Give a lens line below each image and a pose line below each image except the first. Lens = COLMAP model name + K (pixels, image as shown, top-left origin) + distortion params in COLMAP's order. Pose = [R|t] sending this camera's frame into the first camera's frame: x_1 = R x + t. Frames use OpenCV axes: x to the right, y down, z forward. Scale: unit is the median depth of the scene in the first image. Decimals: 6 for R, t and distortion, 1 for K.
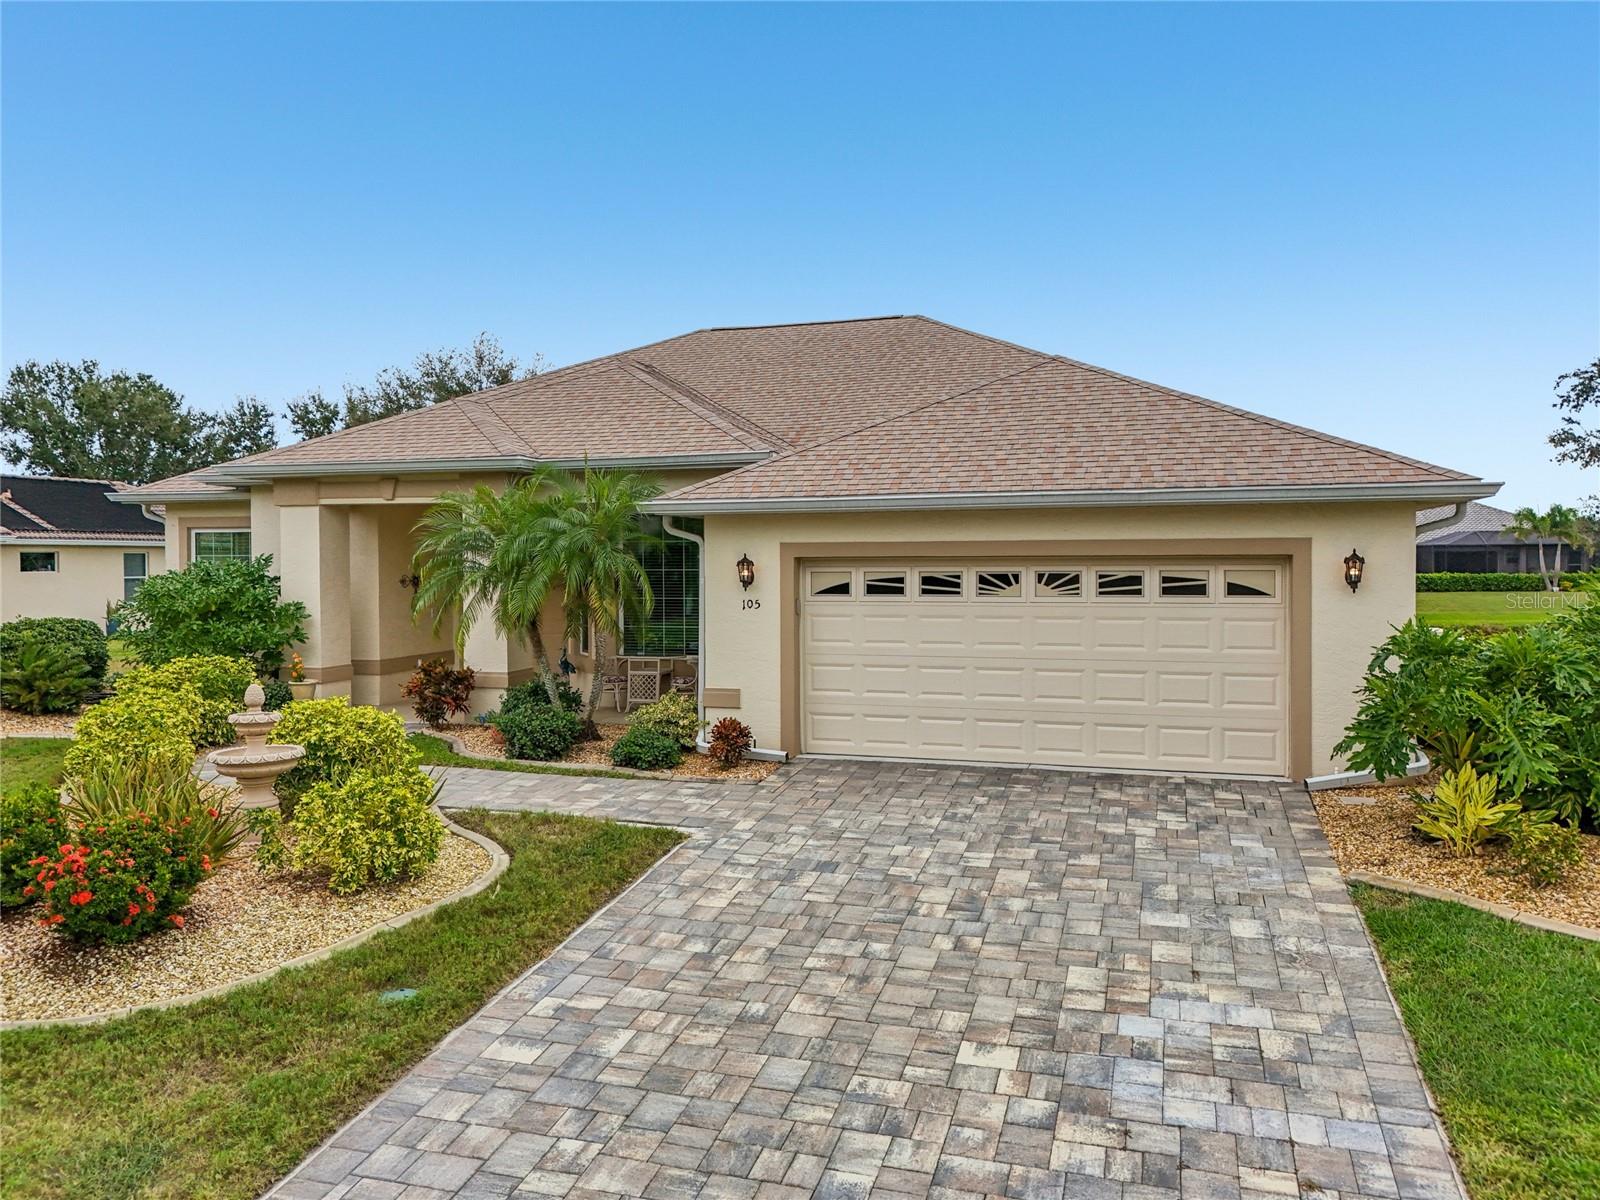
lens RADIAL K [[1180.5, 0, 800.0], [0, 1180.5, 600.0], [0, 0, 1]] dist [0.068313, -0.065267]
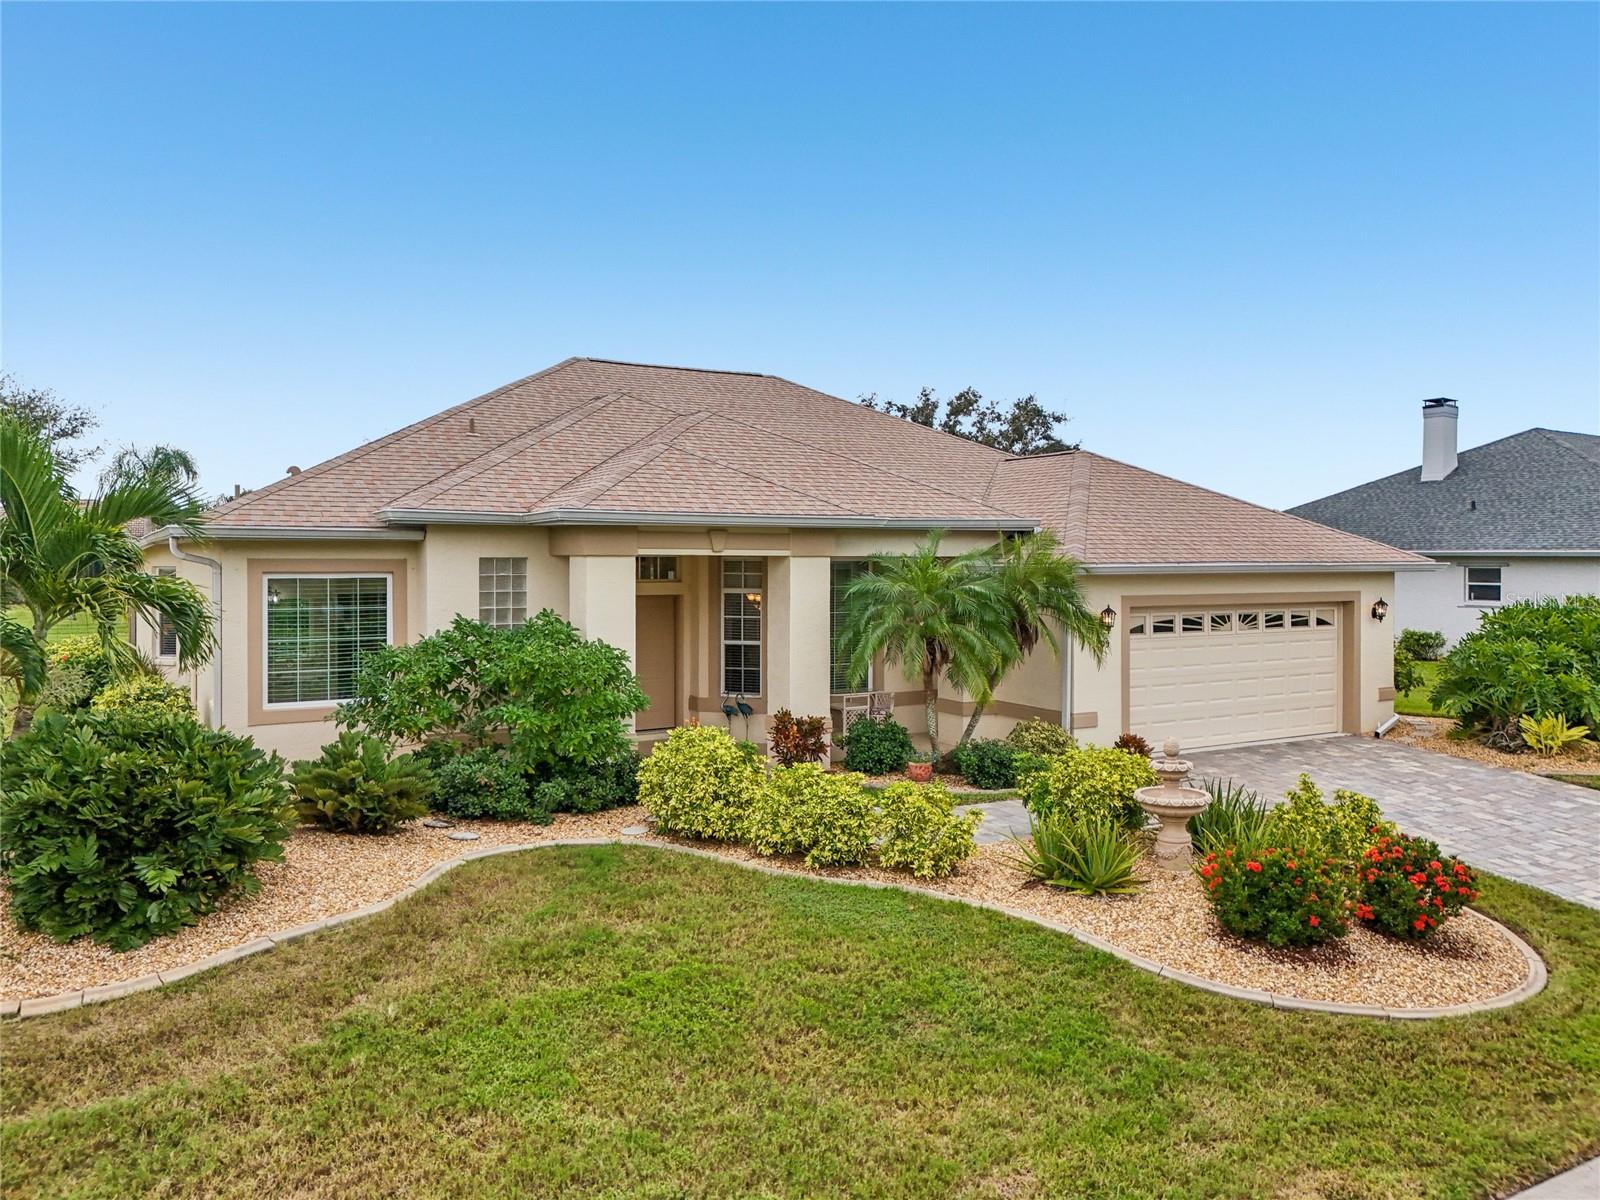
lens RADIAL K [[1171.9, 0, 800.0], [0, 1171.9, 600.0], [0, 0, 1]] dist [0.074161, -0.078484]
pose [[0.684481, -0.022950, 0.728669, -1.348050], [0.018753, 0.999728, 0.013871, -0.076682], [-0.728789, 0.004170, 0.684725, 0.404095]]
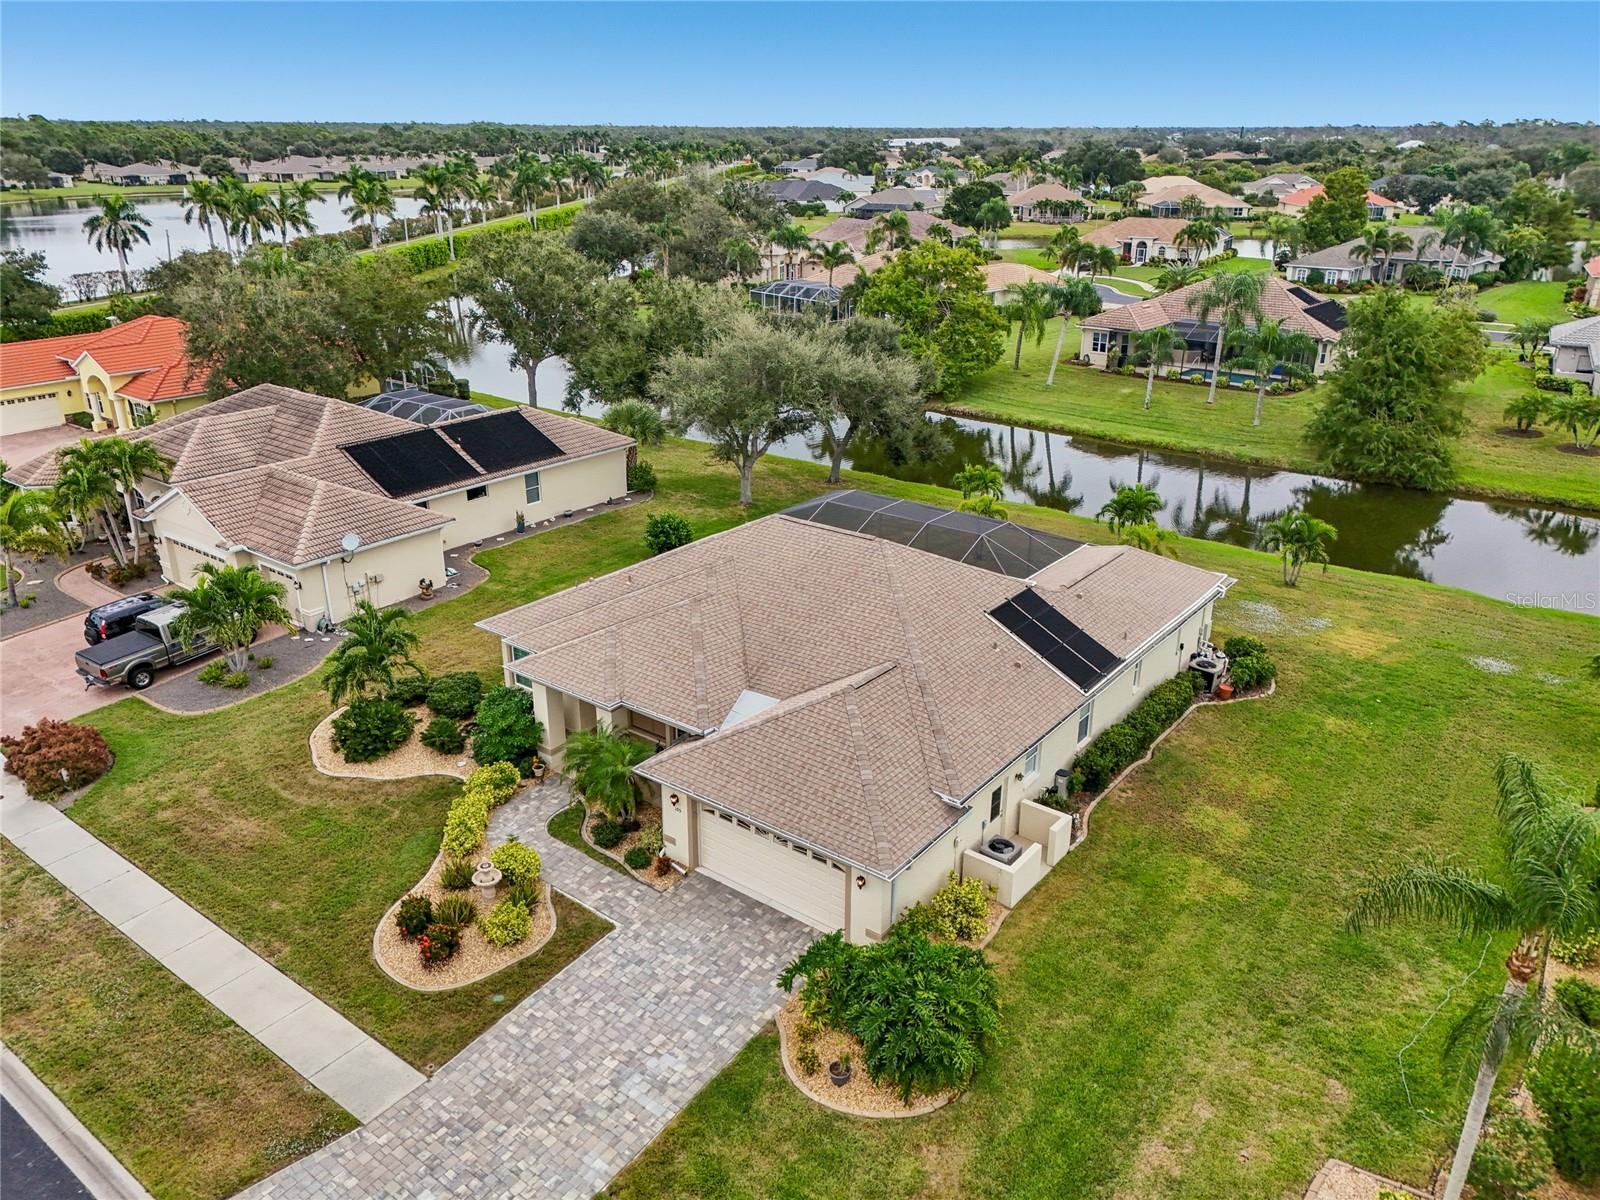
lens RADIAL K [[1175.1, 0, 805.8], [0, 1175.1, 599.7], [0, 0, 1]] dist [0.069927, -0.073979]
pose [[0.936563, 0.136549, -0.322808, 1.036861], [-0.019895, 0.940217, 0.339995, -1.377015], [0.349935, -0.312004, 0.883289, -1.020877]]
